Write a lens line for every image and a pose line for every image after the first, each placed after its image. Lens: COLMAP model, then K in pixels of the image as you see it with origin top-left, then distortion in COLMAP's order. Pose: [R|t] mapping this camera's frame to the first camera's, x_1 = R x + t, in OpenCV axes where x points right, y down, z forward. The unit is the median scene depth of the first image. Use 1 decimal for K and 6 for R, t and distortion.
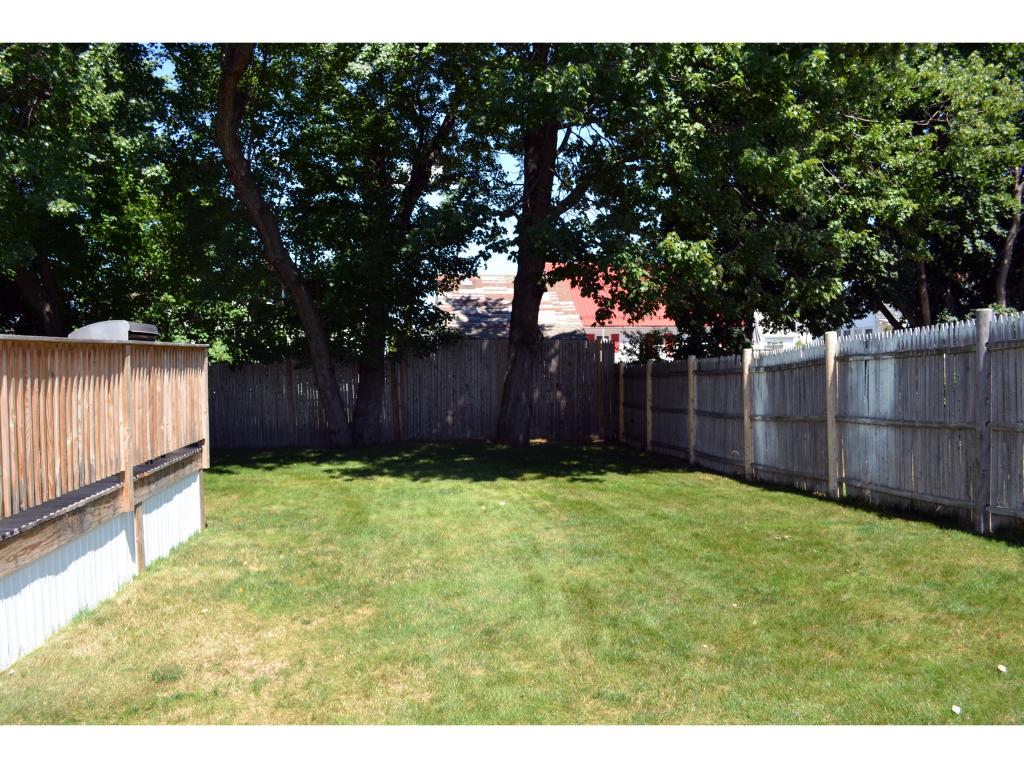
lens RADIAL K [[816.8, 0, 501.4], [0, 816.8, 388.9], [0, 0, 1]] dist [-0.078959, 0.004922]
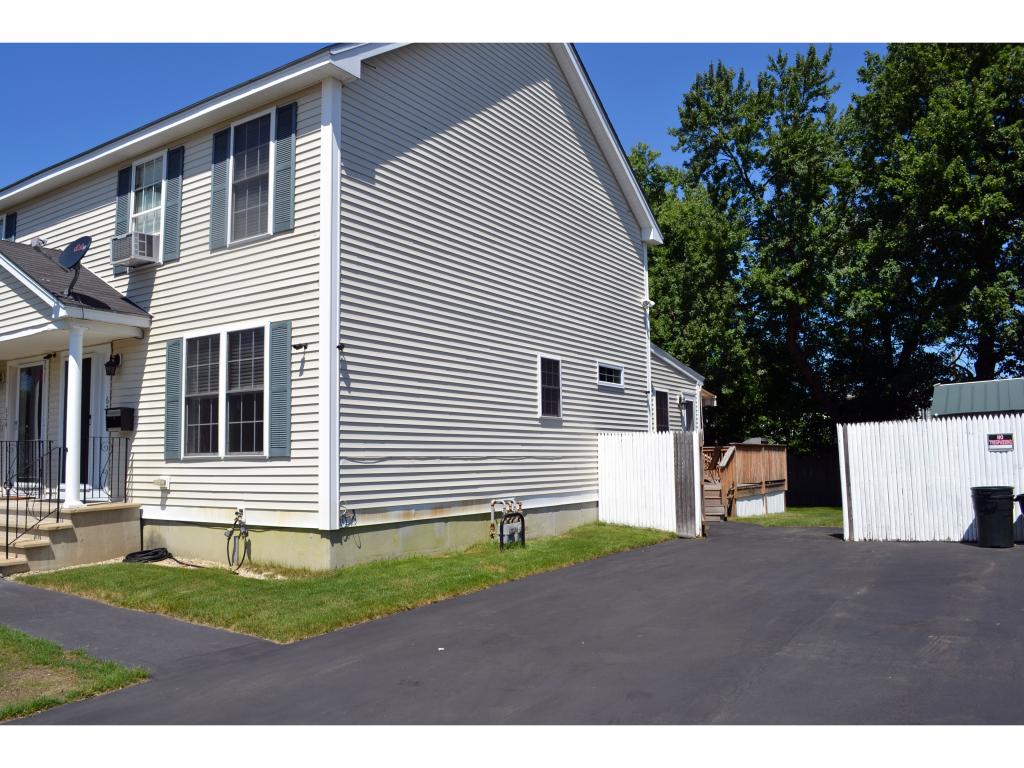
lens RADIAL K [[816.8, 0, 501.4], [0, 816.8, 388.9], [0, 0, 1]] dist [-0.078959, 0.004922]
pose [[0.773613, -0.059606, -0.630849, 0.469076], [-0.018097, 0.993081, -0.116024, 0.069262], [0.633400, 0.101174, 0.767182, -1.290736]]
